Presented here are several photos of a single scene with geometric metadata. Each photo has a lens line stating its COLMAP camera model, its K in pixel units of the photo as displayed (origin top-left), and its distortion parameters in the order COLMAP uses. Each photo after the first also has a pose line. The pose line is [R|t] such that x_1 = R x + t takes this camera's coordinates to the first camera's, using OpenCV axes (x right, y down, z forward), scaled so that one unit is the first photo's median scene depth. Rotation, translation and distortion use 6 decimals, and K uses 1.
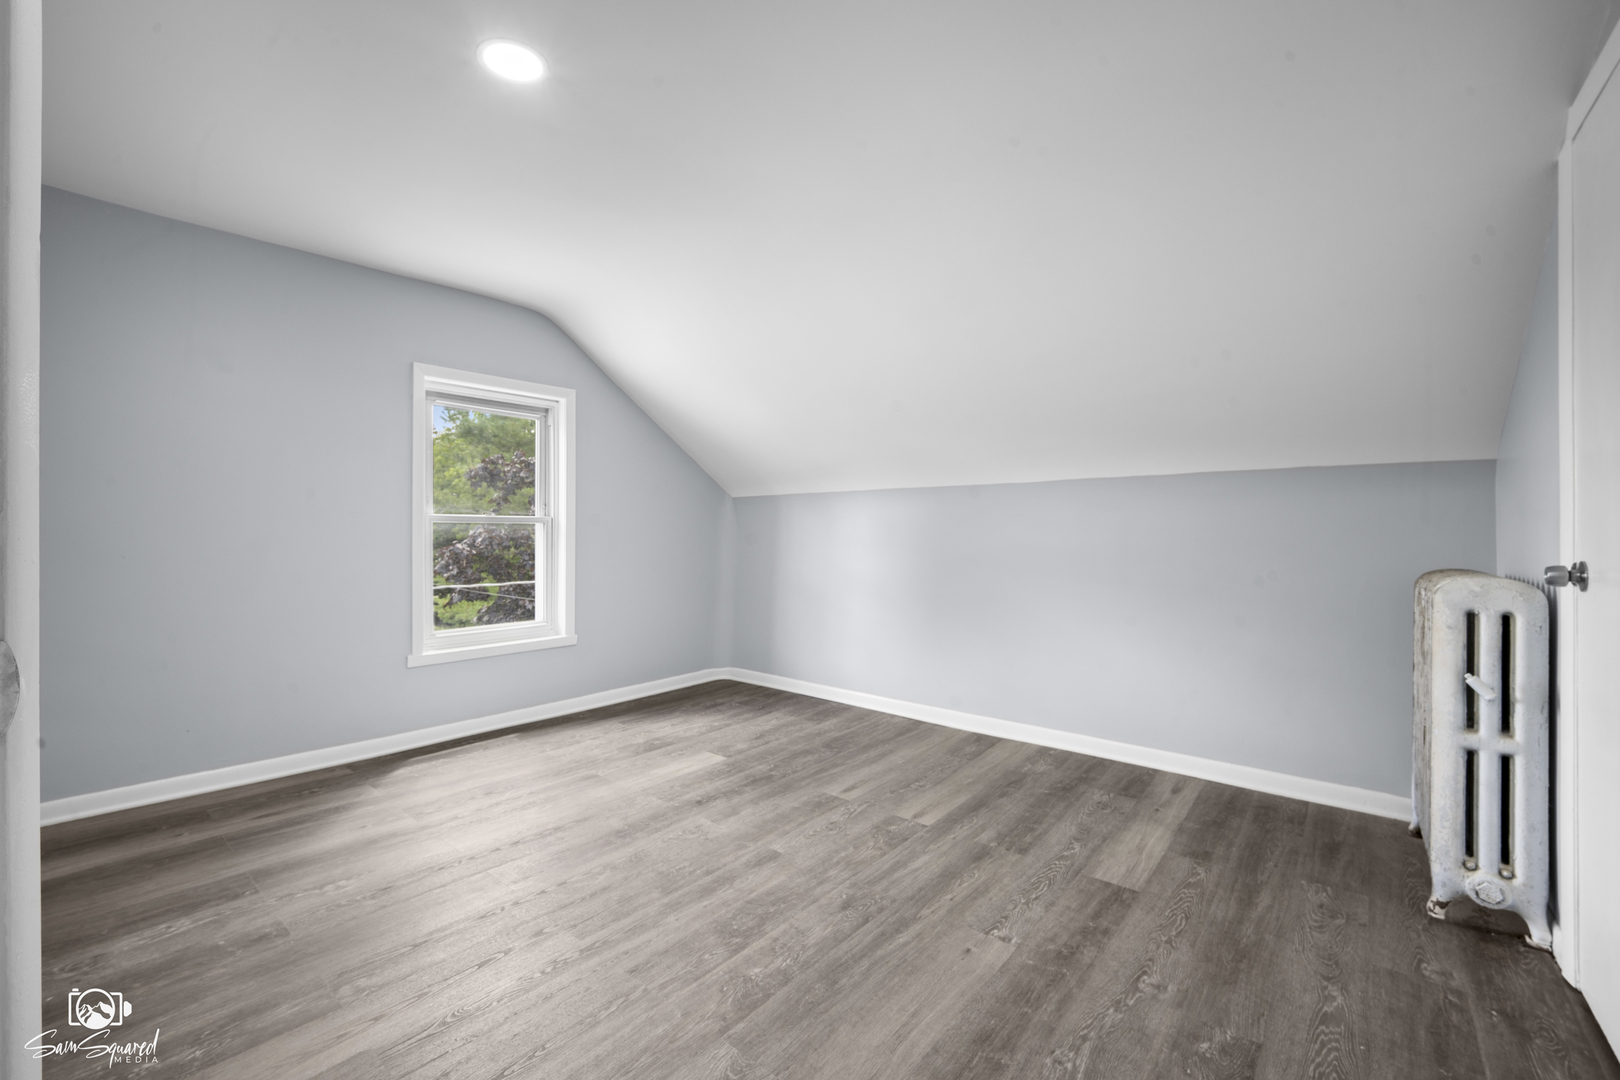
lens RADIAL K [[672.7, 0, 810.1], [0, 672.7, 536.0], [0, 0, 1]] dist [-0.001203, 0.000526]
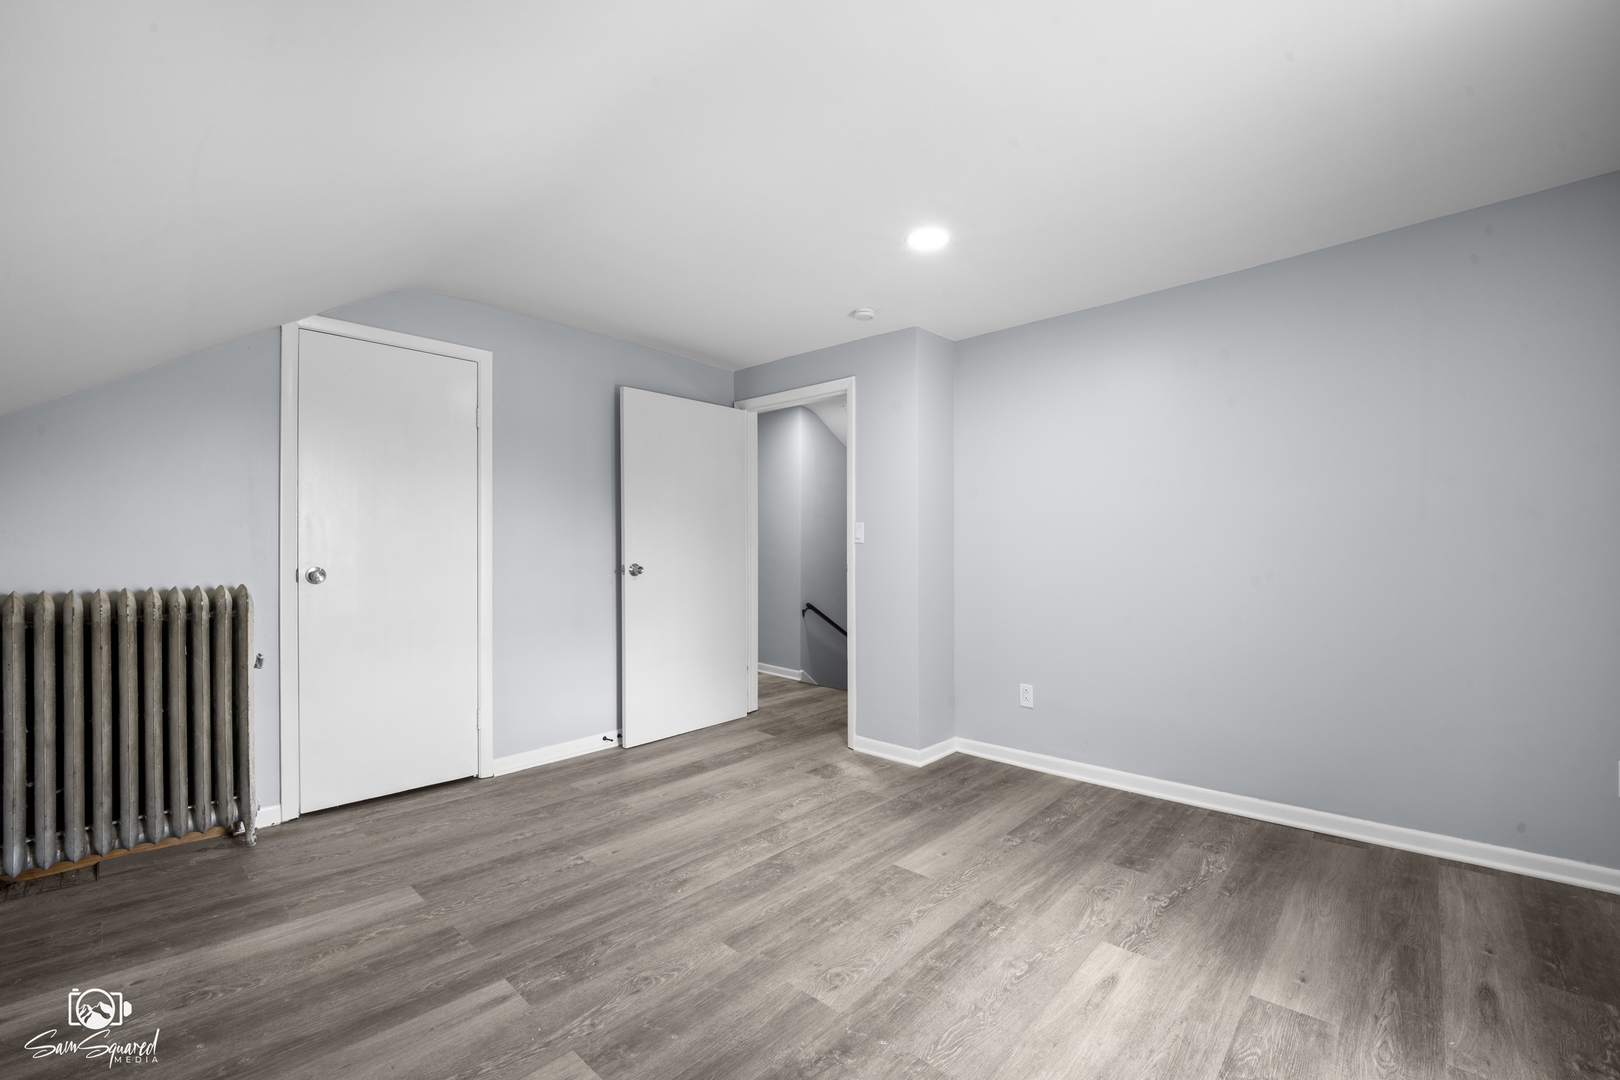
lens RADIAL K [[672.7, 0, 809.5], [0, 672.7, 543.1], [0, 0, 1]] dist [-0.001203, 0.000526]
pose [[-0.998272, -0.003725, 0.058641, -0.208265], [-0.004158, 0.999965, -0.007264, -0.021605], [-0.058612, -0.007495, -0.998253, 1.949220]]
